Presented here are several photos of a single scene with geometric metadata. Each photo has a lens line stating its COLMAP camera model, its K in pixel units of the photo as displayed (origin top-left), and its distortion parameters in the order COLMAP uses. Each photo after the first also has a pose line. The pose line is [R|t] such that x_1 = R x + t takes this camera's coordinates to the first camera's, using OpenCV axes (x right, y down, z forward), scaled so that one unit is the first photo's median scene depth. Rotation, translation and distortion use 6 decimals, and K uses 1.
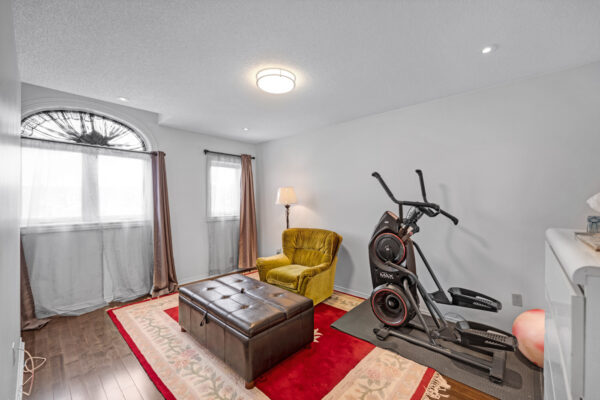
lens RADIAL K [[251.4, 0, 299.8], [0, 251.4, 203.3], [0, 0, 1]] dist [-0.004917, -0.000047]
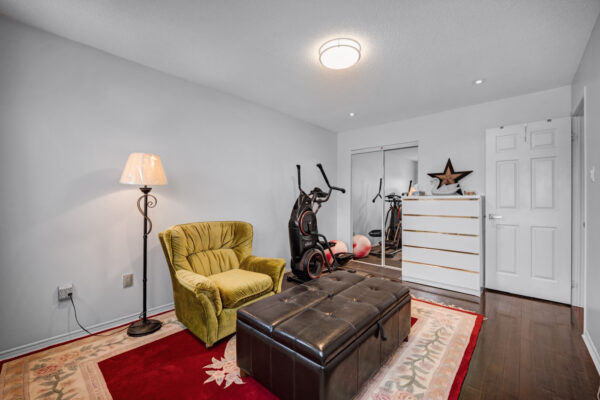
lens RADIAL K [[251.4, 0, 299.7], [0, 251.4, 198.0], [0, 0, 1]] dist [-0.004917, -0.000047]
pose [[-0.020979, 0.005699, 0.999764, -1.015369], [0.004436, 0.999974, -0.005607, 0.062642], [-0.999770, 0.004318, -0.021004, 1.132255]]
